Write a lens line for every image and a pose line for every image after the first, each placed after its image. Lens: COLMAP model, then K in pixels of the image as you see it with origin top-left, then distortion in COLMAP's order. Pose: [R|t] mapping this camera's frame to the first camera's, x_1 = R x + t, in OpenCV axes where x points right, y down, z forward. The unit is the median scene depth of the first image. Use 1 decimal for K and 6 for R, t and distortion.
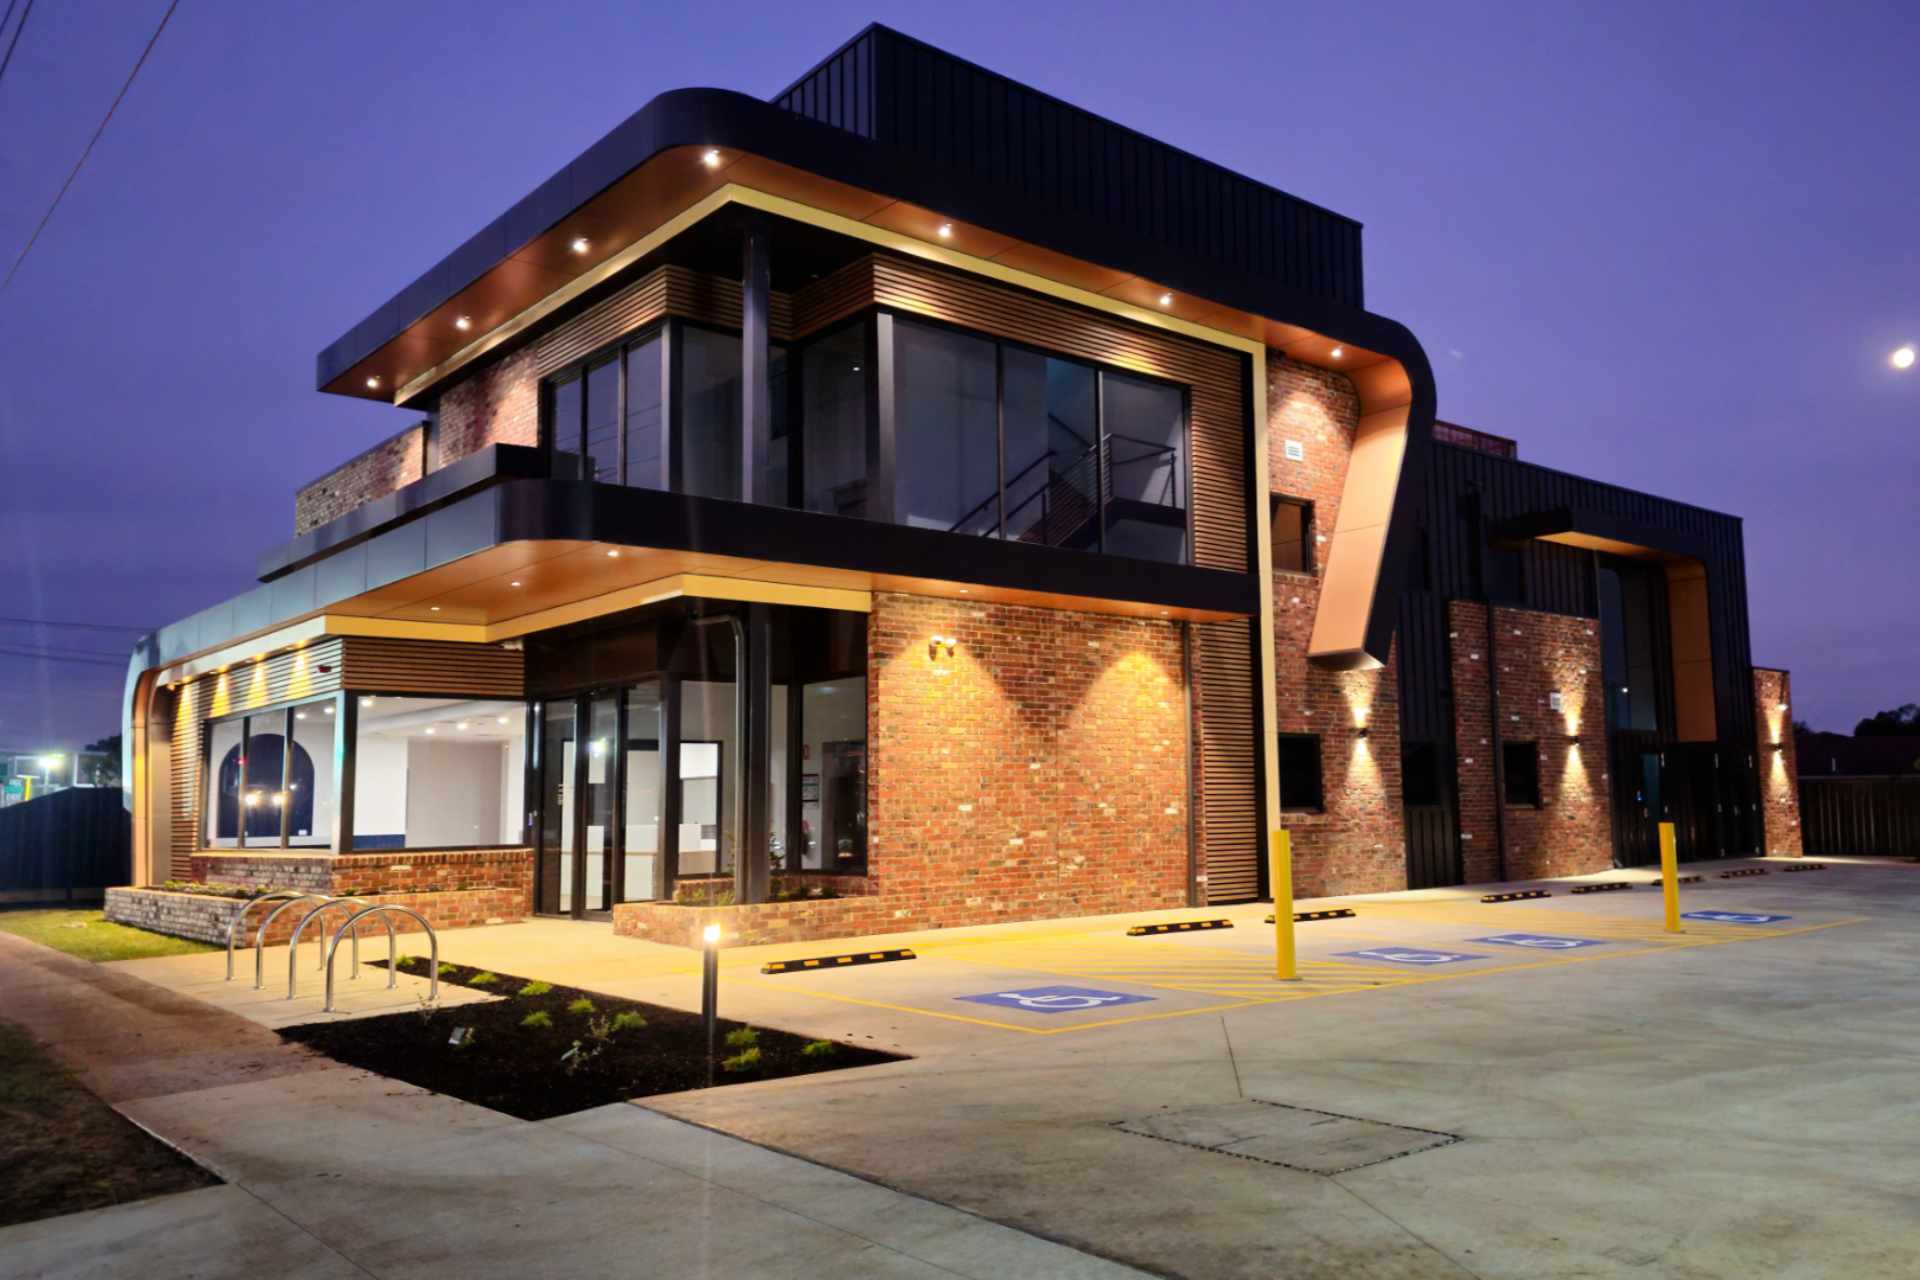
lens RADIAL K [[1503.3, 0, 1046.8], [0, 1503.3, 632.4], [0, 0, 1]] dist [0.067153, -0.071159]
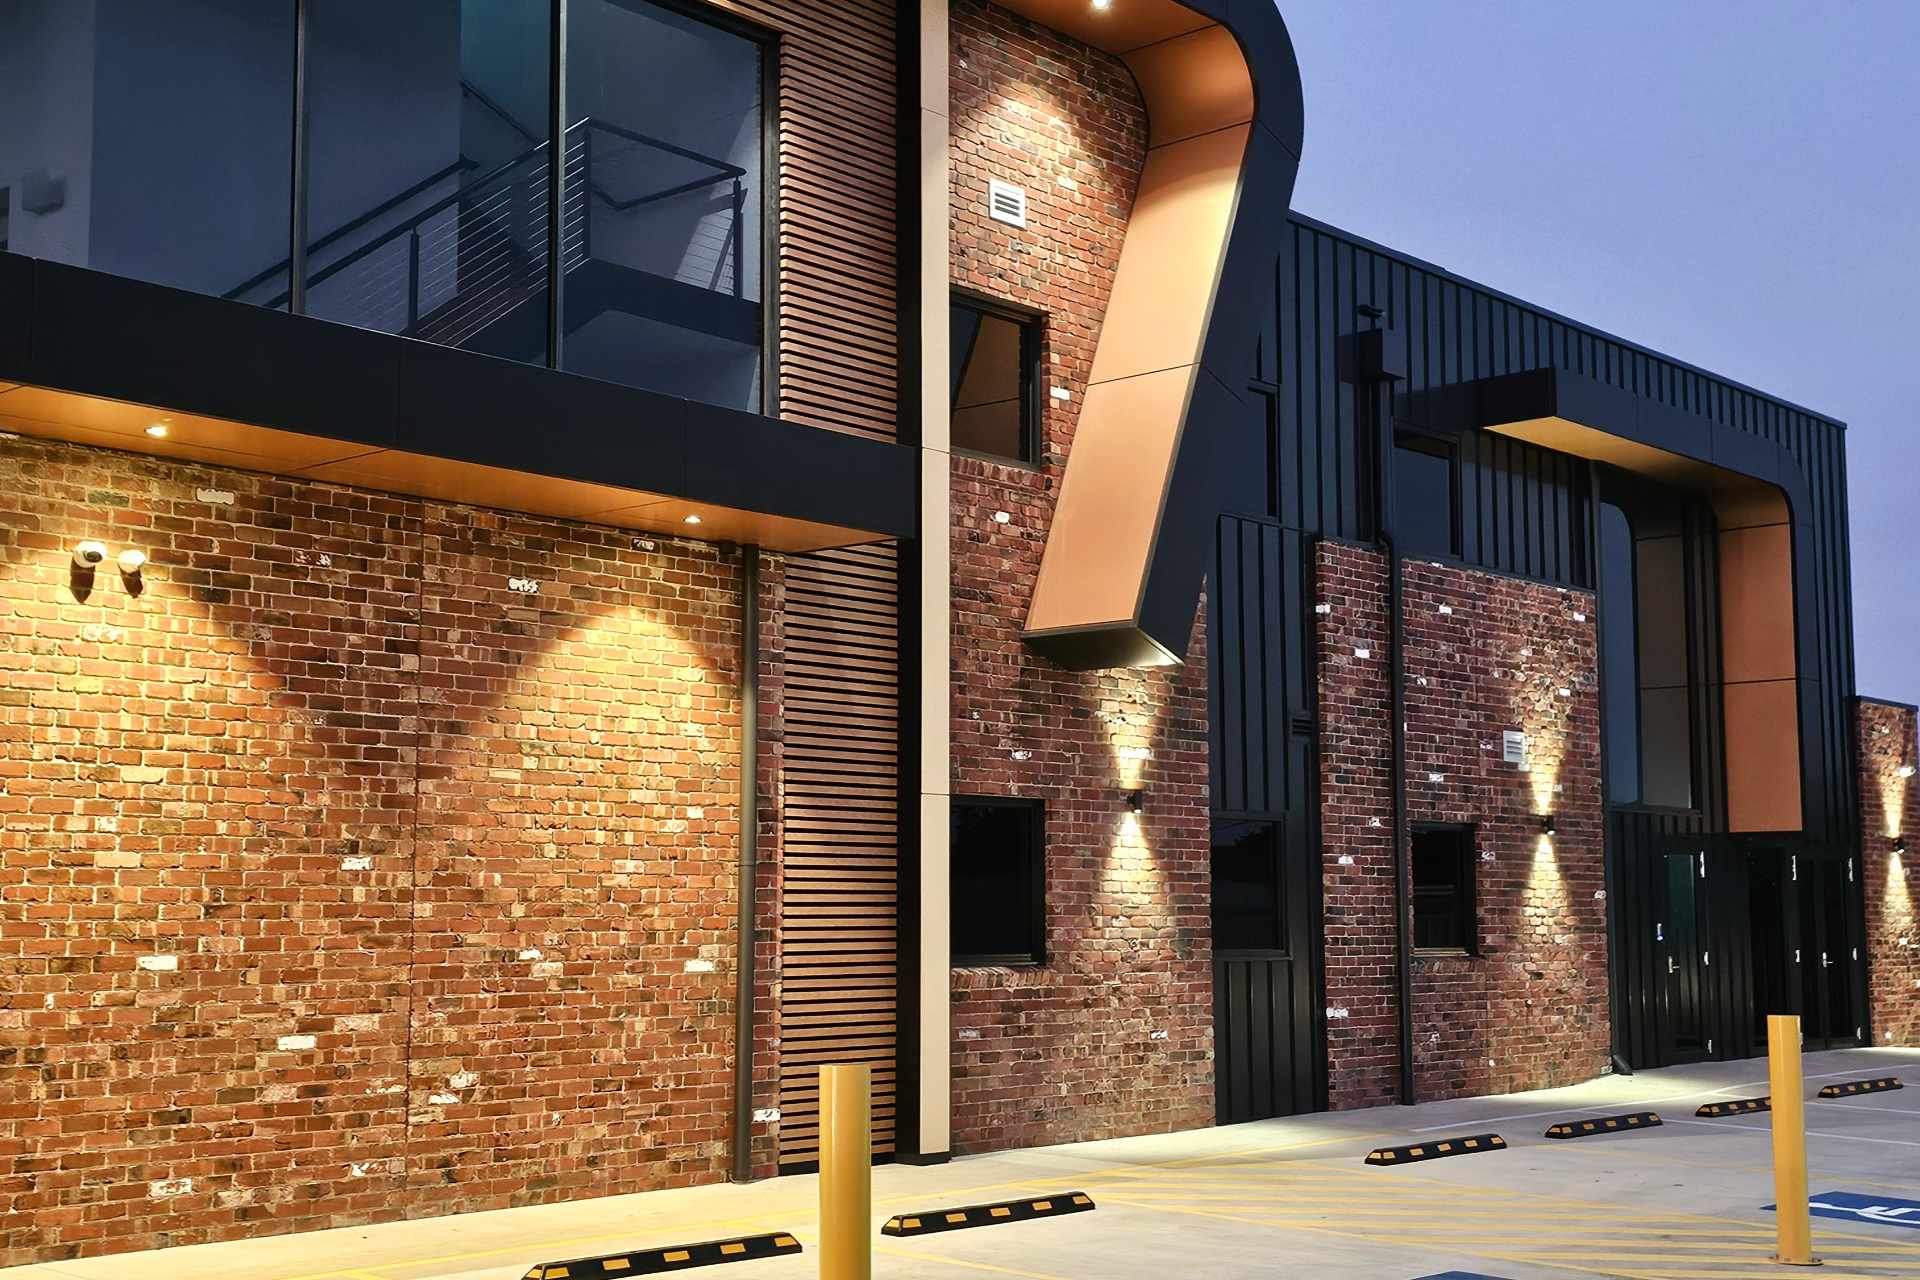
lens RADIAL K [[2350.5, 0, 929.3], [0, 2350.5, 661.9], [0, 0, 1]] dist [0.096879, 0.000000]
pose [[0.994835, 0.026165, 0.098074, 0.072739], [-0.027017, 0.999608, 0.007364, 0.019512], [-0.097843, -0.009975, 0.995152, 0.270320]]
